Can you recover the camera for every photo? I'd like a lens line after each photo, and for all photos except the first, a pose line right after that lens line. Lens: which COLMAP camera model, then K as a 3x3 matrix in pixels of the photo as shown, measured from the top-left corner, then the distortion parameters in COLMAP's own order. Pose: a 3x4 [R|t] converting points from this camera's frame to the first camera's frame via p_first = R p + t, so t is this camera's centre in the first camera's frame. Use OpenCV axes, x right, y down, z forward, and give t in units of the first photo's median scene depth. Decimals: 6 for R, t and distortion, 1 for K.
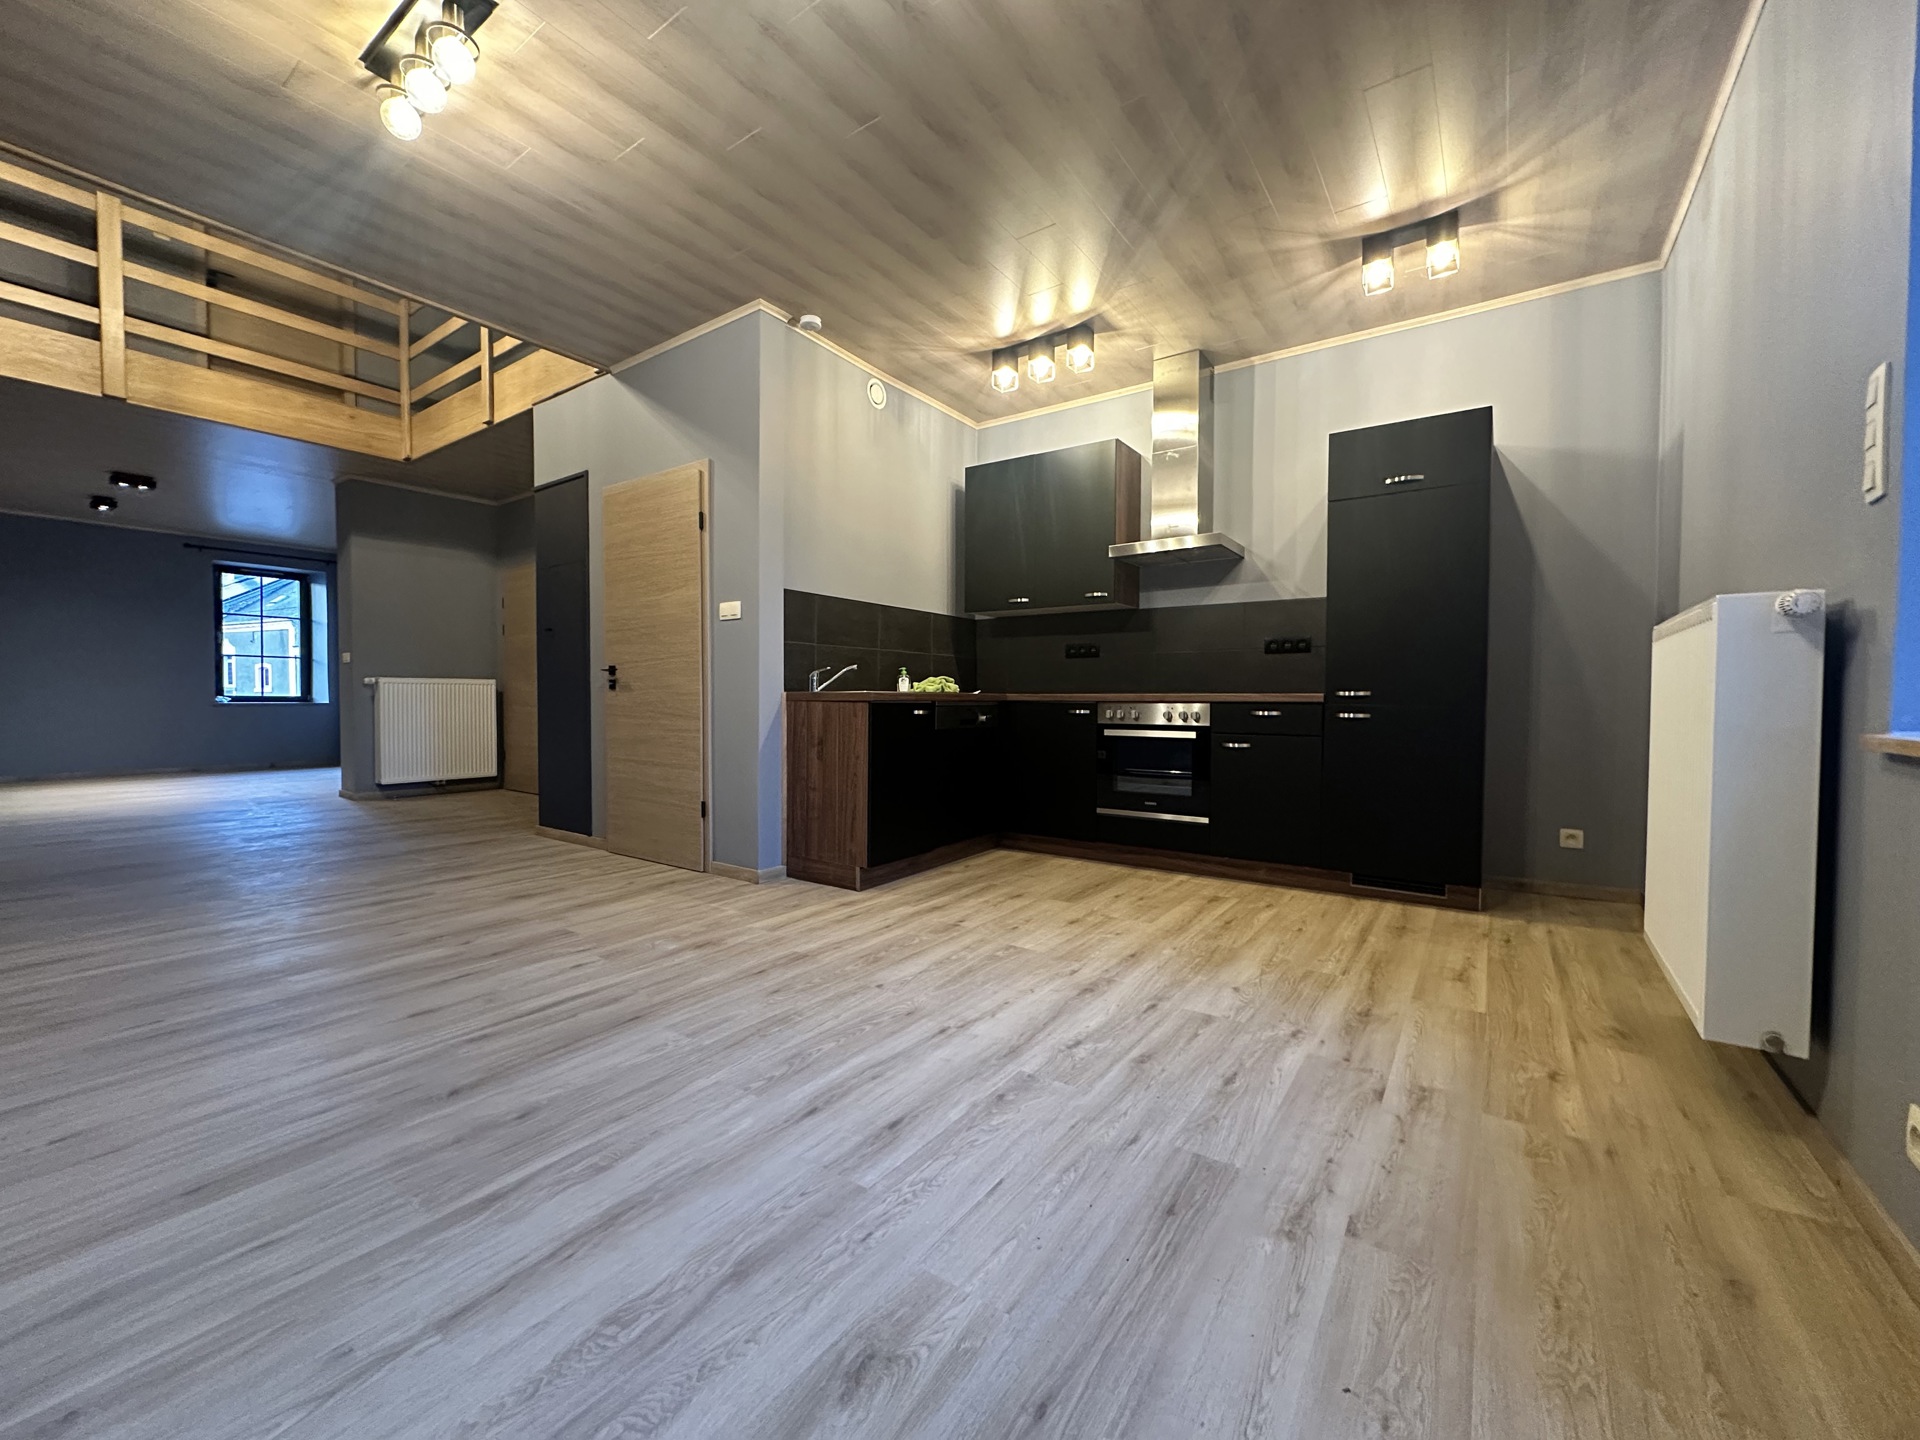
lens RADIAL K [[772.8, 0, 960.0], [0, 772.8, 715.8], [0, 0, 1]] dist [-0.001056, -0.000238]
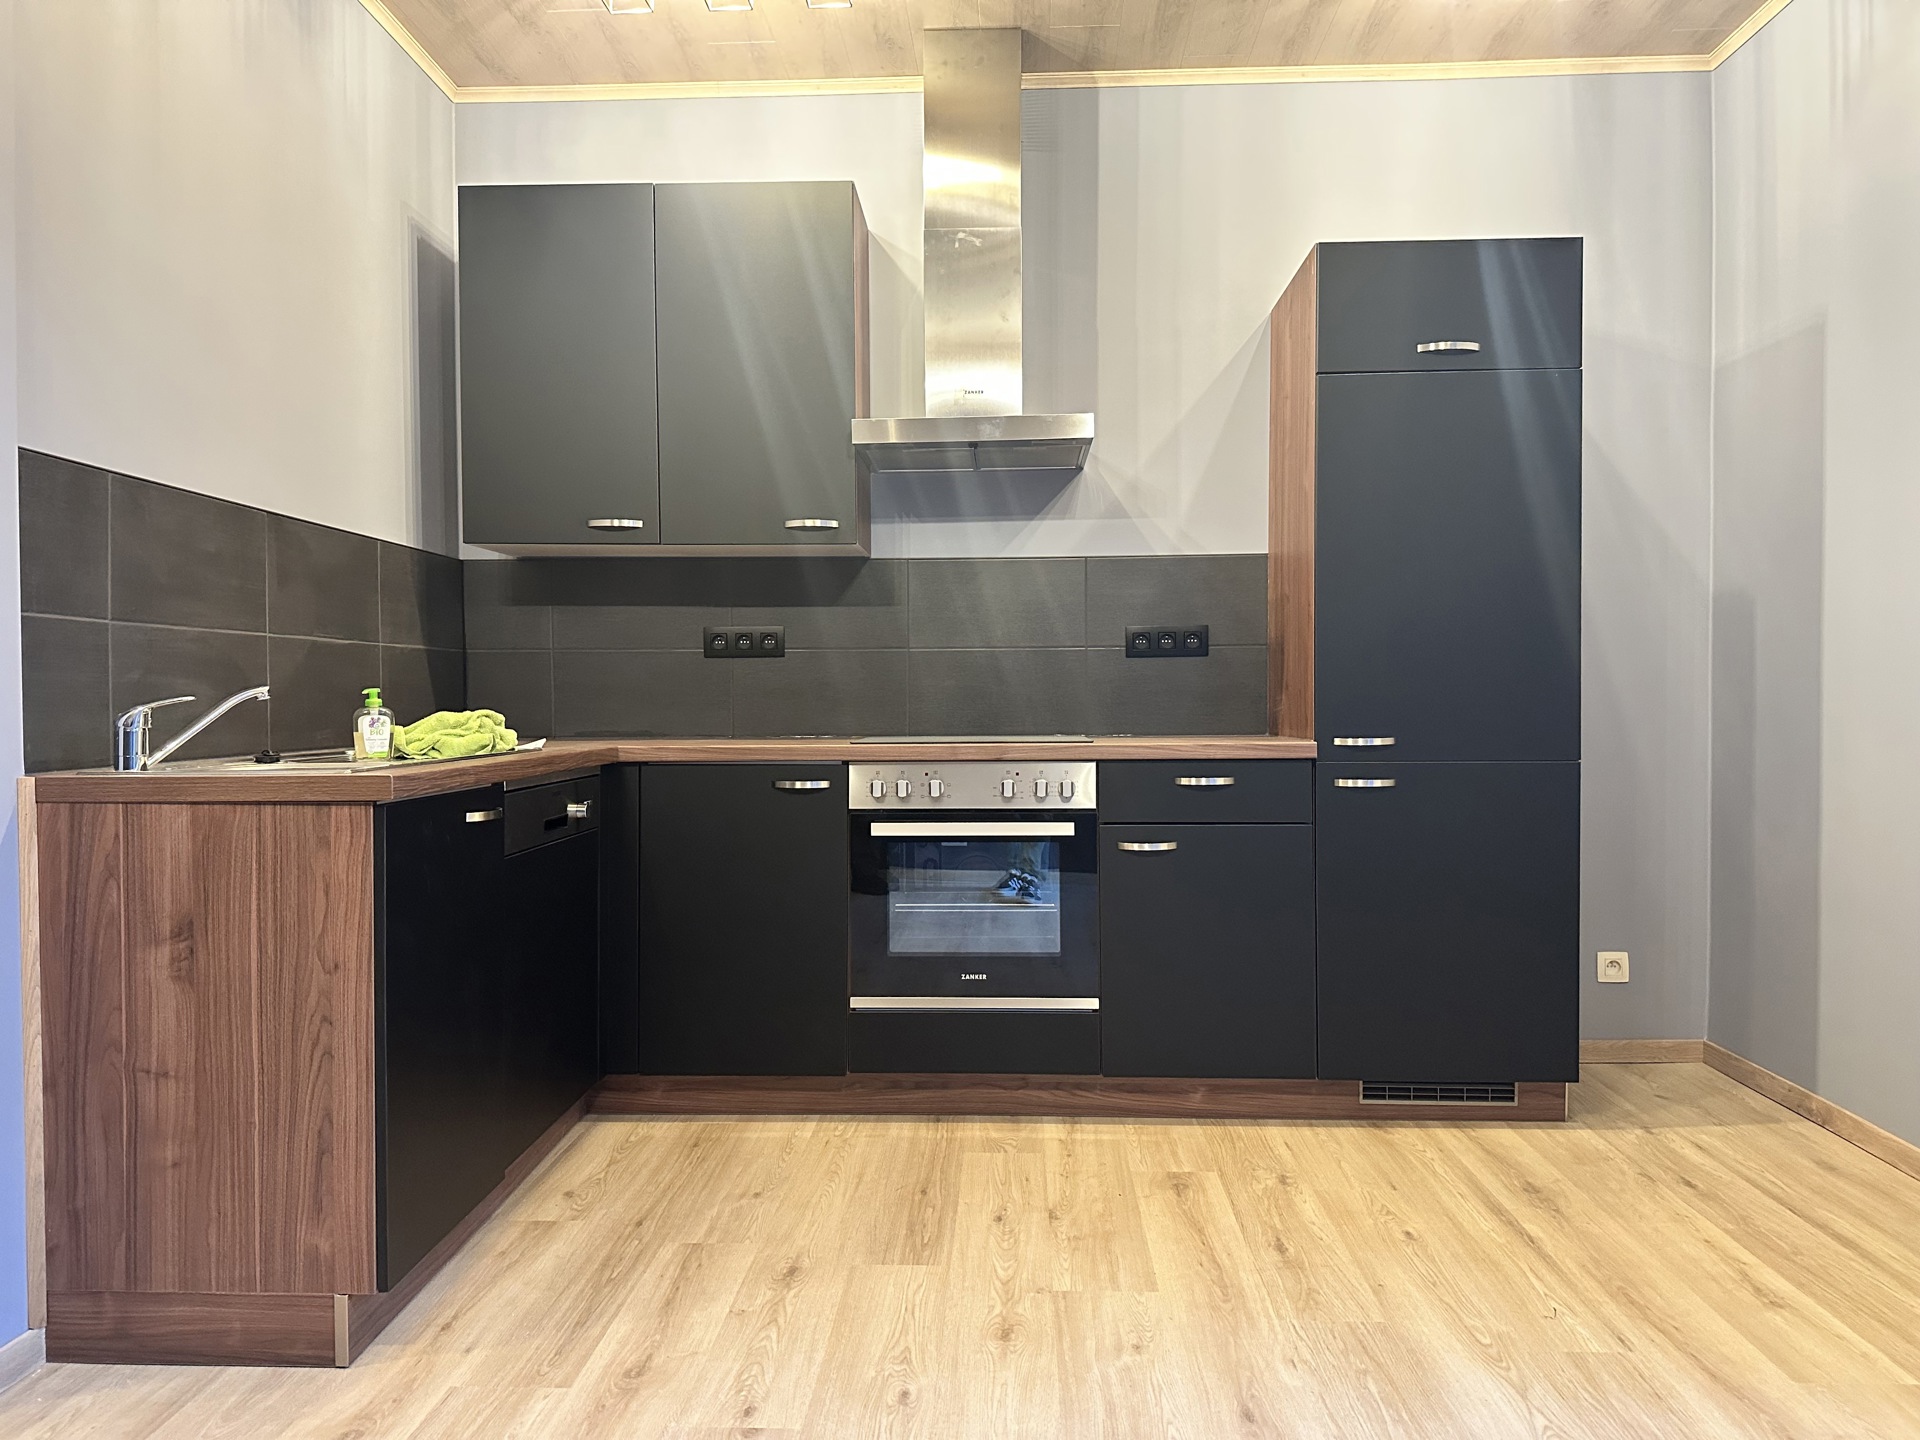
lens RADIAL K [[1337.2, 0, 951.4], [0, 1337.2, 729.5], [0, 0, 1]] dist [0.013124, -0.009933]
pose [[0.844390, -0.022253, 0.535267, -0.204763], [0.021985, 0.999735, 0.006881, -0.045805], [-0.535278, 0.005958, 0.844655, 0.346517]]
